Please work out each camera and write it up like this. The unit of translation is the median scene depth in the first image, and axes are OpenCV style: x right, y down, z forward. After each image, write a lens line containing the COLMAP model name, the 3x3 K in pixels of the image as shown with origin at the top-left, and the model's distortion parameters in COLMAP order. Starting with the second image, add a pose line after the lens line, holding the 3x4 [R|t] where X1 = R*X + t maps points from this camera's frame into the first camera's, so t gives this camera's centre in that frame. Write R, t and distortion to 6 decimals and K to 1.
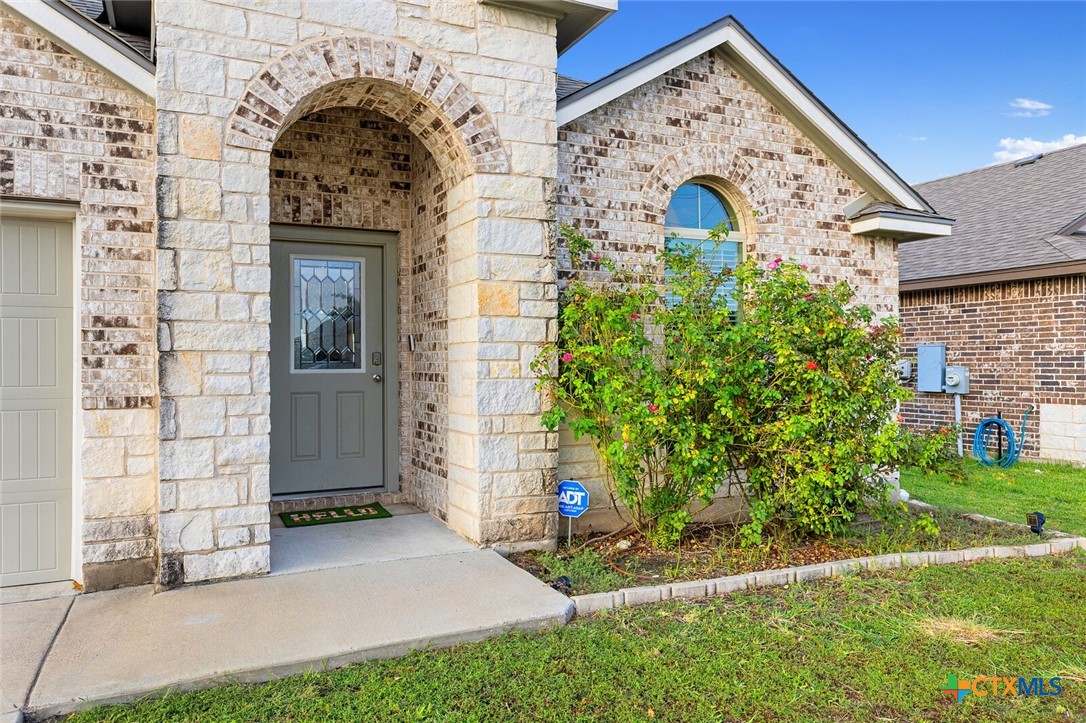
lens RADIAL K [[770.5, 0, 553.2], [0, 770.5, 369.5], [0, 0, 1]] dist [0.005801, -0.005627]
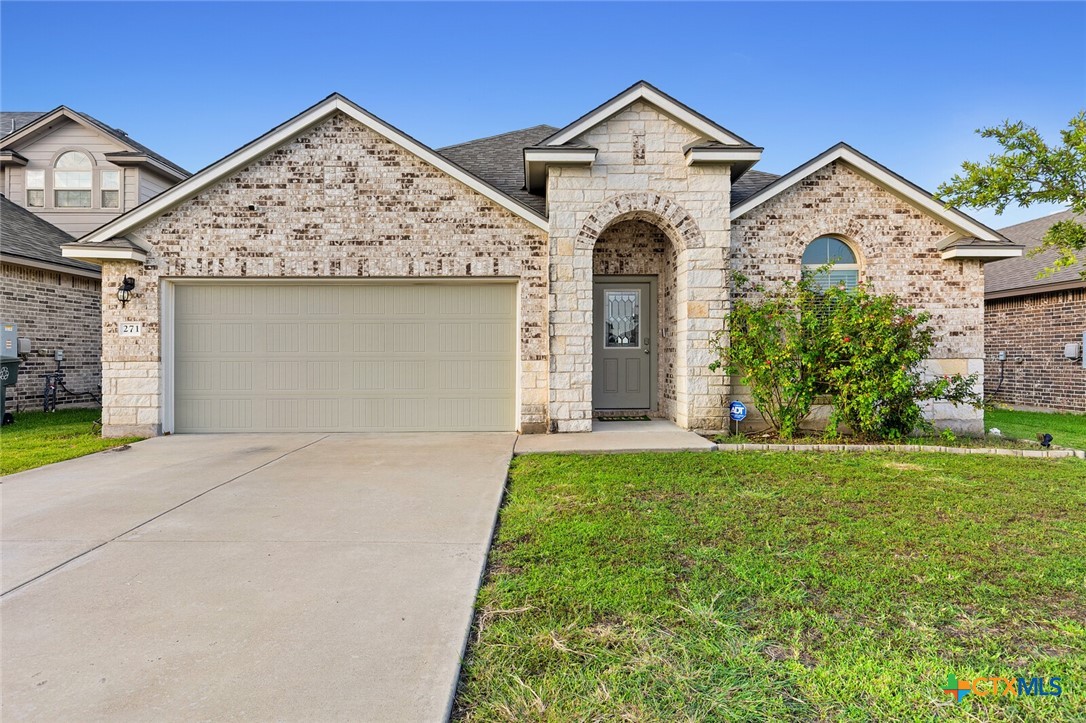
lens RADIAL K [[654.3, 0, 552.4], [0, 654.3, 372.5], [0, 0, 1]] dist [0.002166, -0.005327]
pose [[0.908845, 0.010821, -0.416994, 0.269881], [-0.004427, 0.999857, 0.016297, 0.042952], [0.417110, -0.012966, 0.908763, -0.654947]]
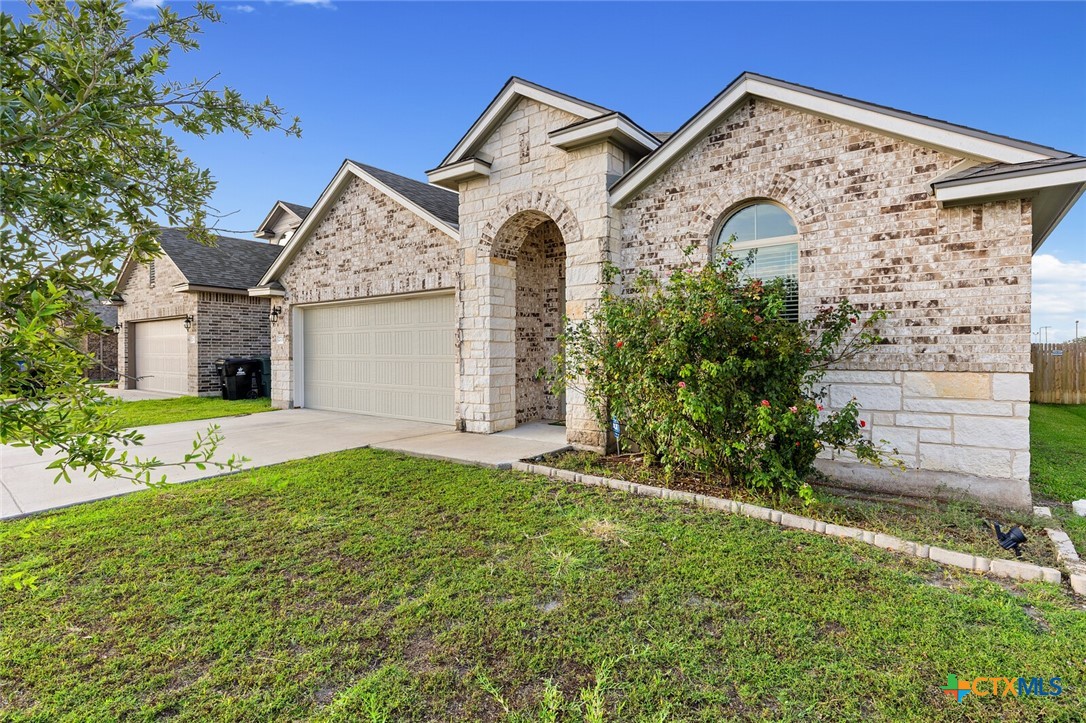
lens RADIAL K [[540.4, 0, 536.0], [0, 540.4, 366.4], [0, 0, 1]] dist [-0.004069, 0.000746]
pose [[0.442997, 0.026585, -0.896129, 0.931050], [-0.012399, 0.999646, 0.023527, 0.011864], [0.896437, 0.000689, 0.443170, 0.309084]]
